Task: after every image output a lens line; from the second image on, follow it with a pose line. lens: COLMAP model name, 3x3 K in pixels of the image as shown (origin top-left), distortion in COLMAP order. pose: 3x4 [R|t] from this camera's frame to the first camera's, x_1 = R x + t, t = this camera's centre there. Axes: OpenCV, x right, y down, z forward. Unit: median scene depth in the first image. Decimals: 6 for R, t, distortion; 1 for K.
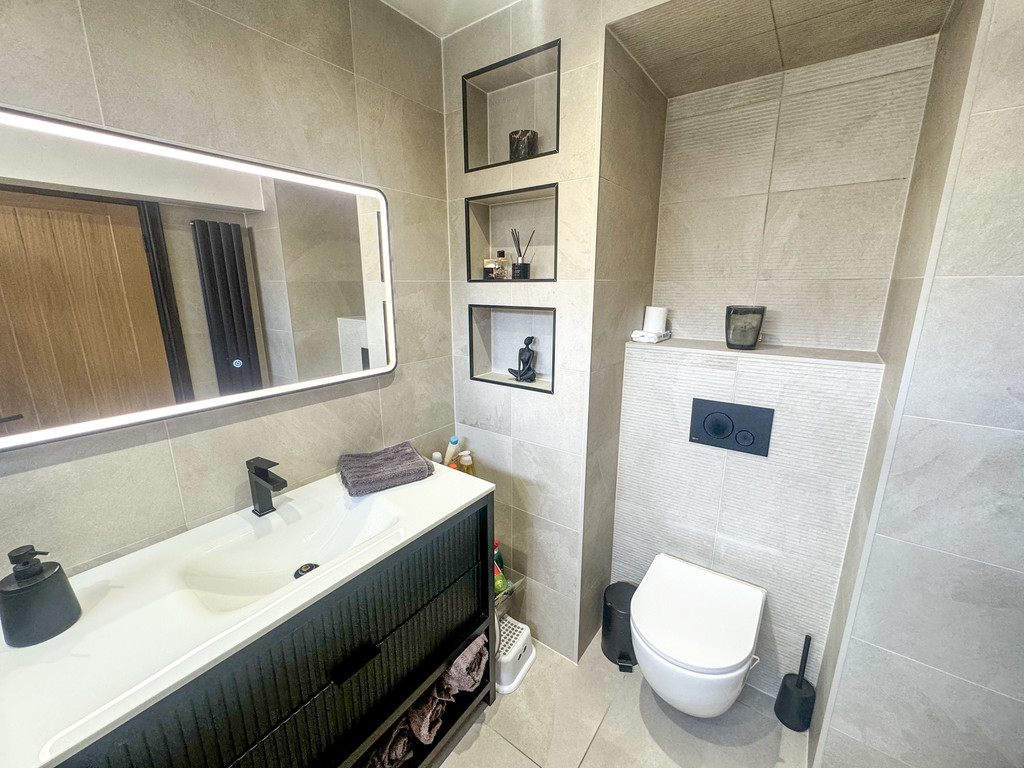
lens RADIAL K [[417.3, 0, 512.0], [0, 417.3, 384.0], [0, 0, 1]] dist [-0.000807, -0.000218]
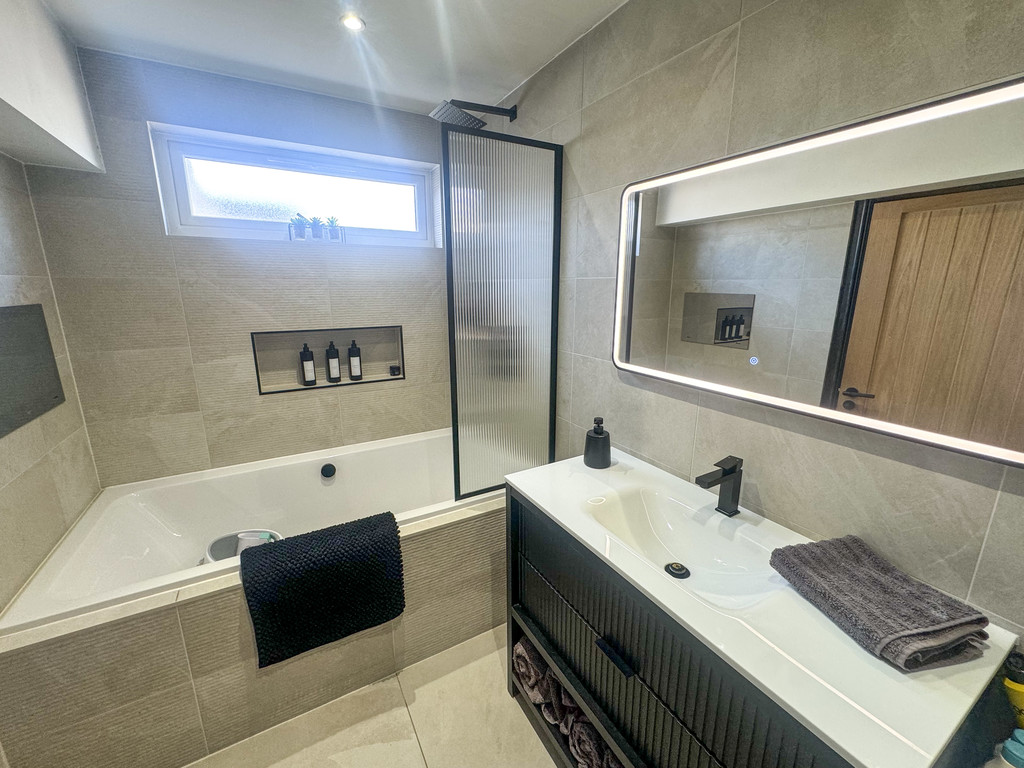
lens RADIAL K [[417.3, 0, 512.0], [0, 417.3, 384.0], [0, 0, 1]] dist [-0.000807, -0.000218]
pose [[-0.402462, 0.215358, -0.889745, 0.410561], [-0.216443, 0.921991, 0.321068, -0.173595], [0.889481, 0.321797, -0.324453, 0.762130]]
